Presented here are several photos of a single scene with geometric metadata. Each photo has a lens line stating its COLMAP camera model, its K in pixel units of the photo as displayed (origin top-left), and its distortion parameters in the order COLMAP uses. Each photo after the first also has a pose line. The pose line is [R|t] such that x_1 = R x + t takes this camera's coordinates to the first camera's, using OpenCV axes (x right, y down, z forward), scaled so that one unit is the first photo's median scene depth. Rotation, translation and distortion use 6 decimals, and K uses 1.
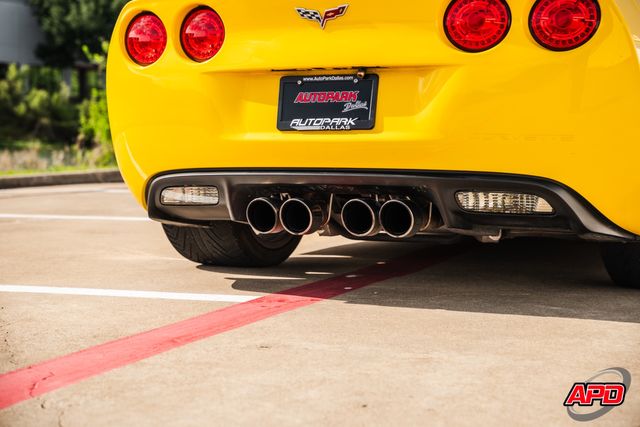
lens RADIAL K [[1200.1, 0, 334.6], [0, 1200.1, 214.7], [0, 0, 1]] dist [0.317514, 0.115805]
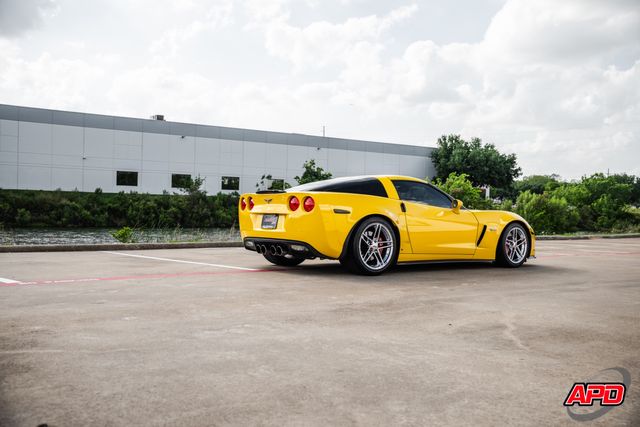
lens RADIAL K [[666.0, 0, 328.8], [0, 666.0, 210.8], [0, 0, 1]] dist [-0.084630, 0.277199]
pose [[0.912982, 0.023759, -0.407308, 1.079737], [-0.057209, 0.995895, -0.070140, 0.016048], [0.403970, 0.087338, 0.910594, -0.955775]]
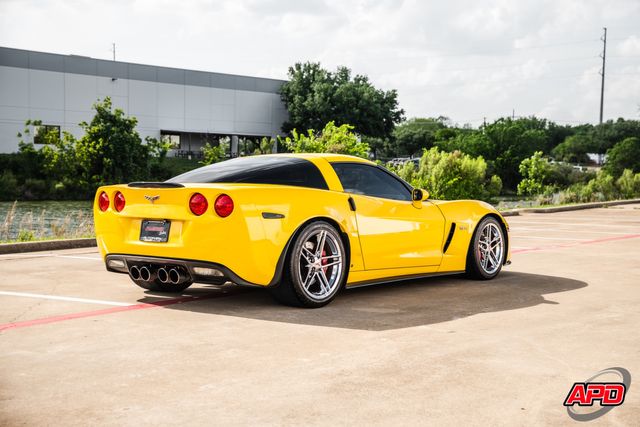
lens RADIAL K [[947.0, 0, 358.0], [0, 947.0, 213.8], [0, 0, 1]] dist [0.068216, 0.137144]
pose [[0.984412, 0.020851, -0.174635, 0.787671], [-0.026830, 0.999129, -0.031947, -0.076042], [0.173817, 0.036135, 0.984115, -0.961950]]
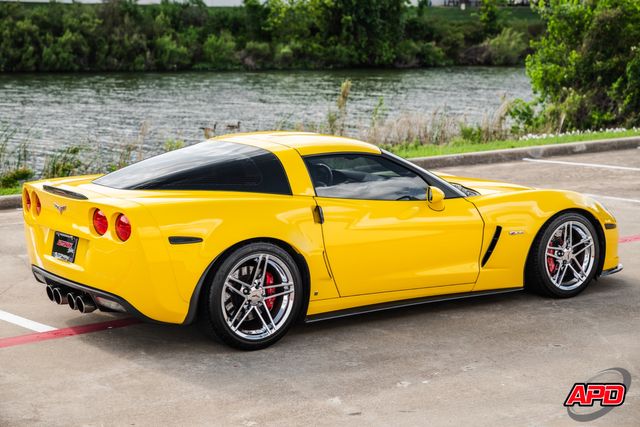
lens RADIAL K [[1304.2, 0, 327.5], [0, 1304.2, 213.9], [0, 0, 1]] dist [0.277651, 0.228754]
pose [[0.887342, 0.075782, -0.454842, 1.474649], [-0.040700, 0.995425, 0.086447, -0.374057], [0.459312, -0.058196, 0.886367, -0.871044]]
